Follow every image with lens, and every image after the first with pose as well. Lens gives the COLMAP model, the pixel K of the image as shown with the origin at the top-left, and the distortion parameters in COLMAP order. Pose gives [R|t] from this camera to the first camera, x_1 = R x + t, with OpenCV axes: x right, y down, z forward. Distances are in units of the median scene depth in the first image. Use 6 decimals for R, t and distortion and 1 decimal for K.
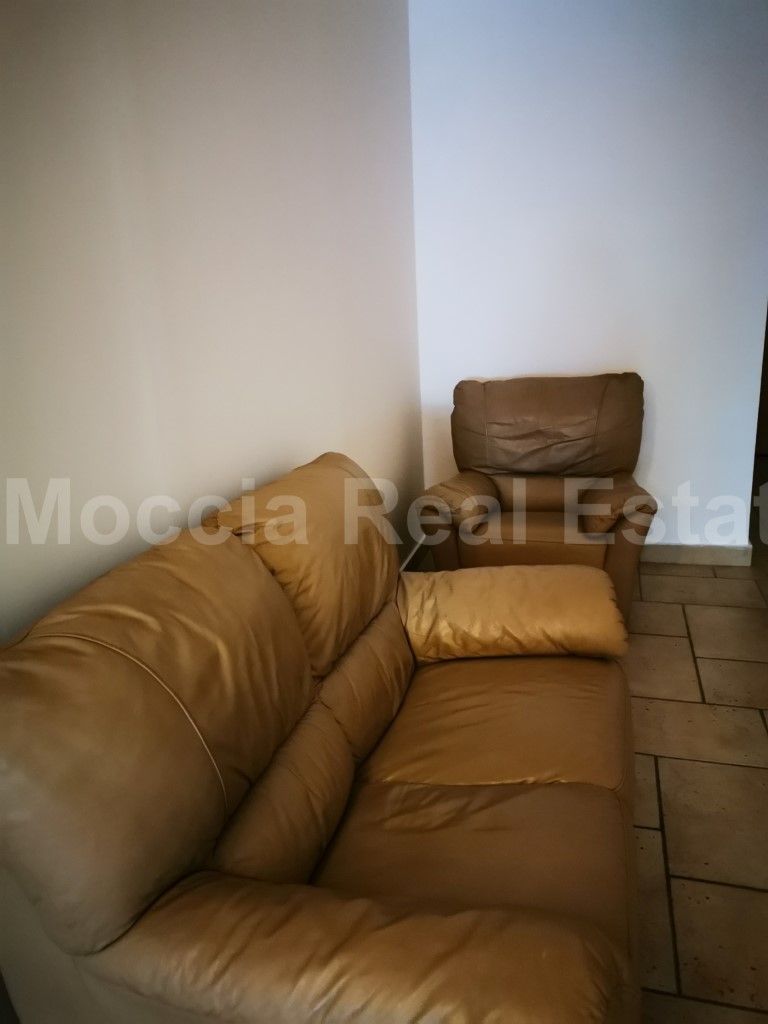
lens RADIAL K [[785.5, 0, 382.5], [0, 785.5, 507.9], [0, 0, 1]] dist [0.068588, -0.048857]
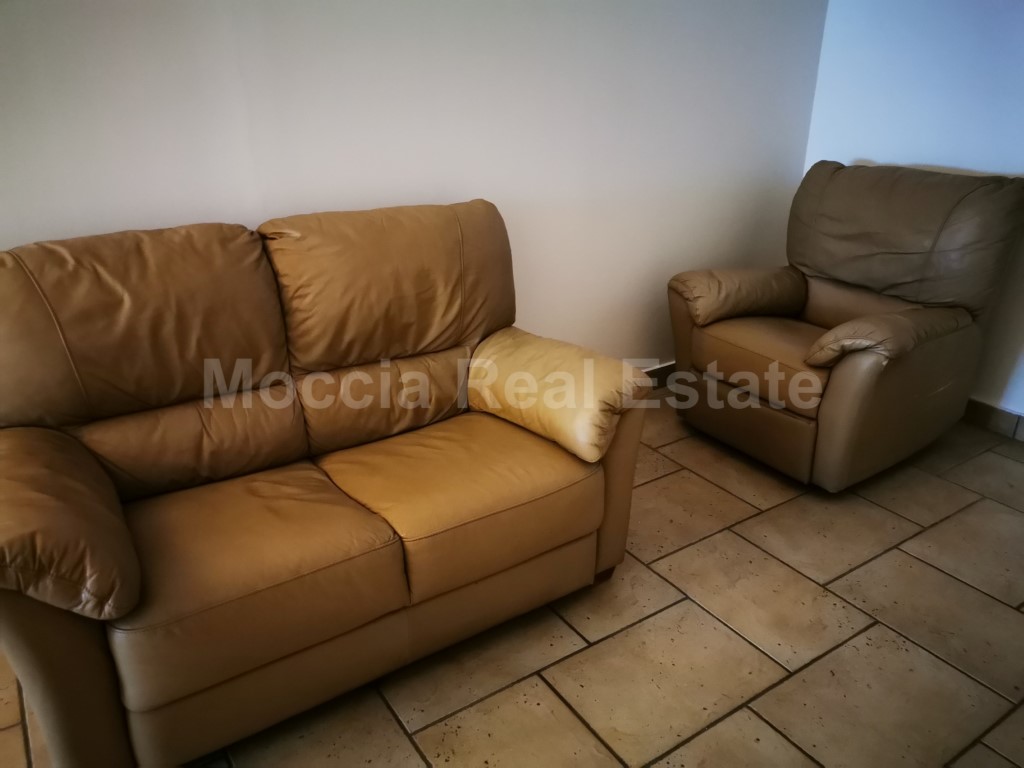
lens RADIAL K [[785.5, 0, 506.3], [0, 785.5, 386.5], [0, 0, 1]] dist [0.068588, -0.048857]
pose [[0.750843, 0.303538, -0.586601, 0.867239], [-0.213834, 0.952023, 0.218922, -0.093307], [0.624908, -0.038941, 0.779726, 0.241923]]
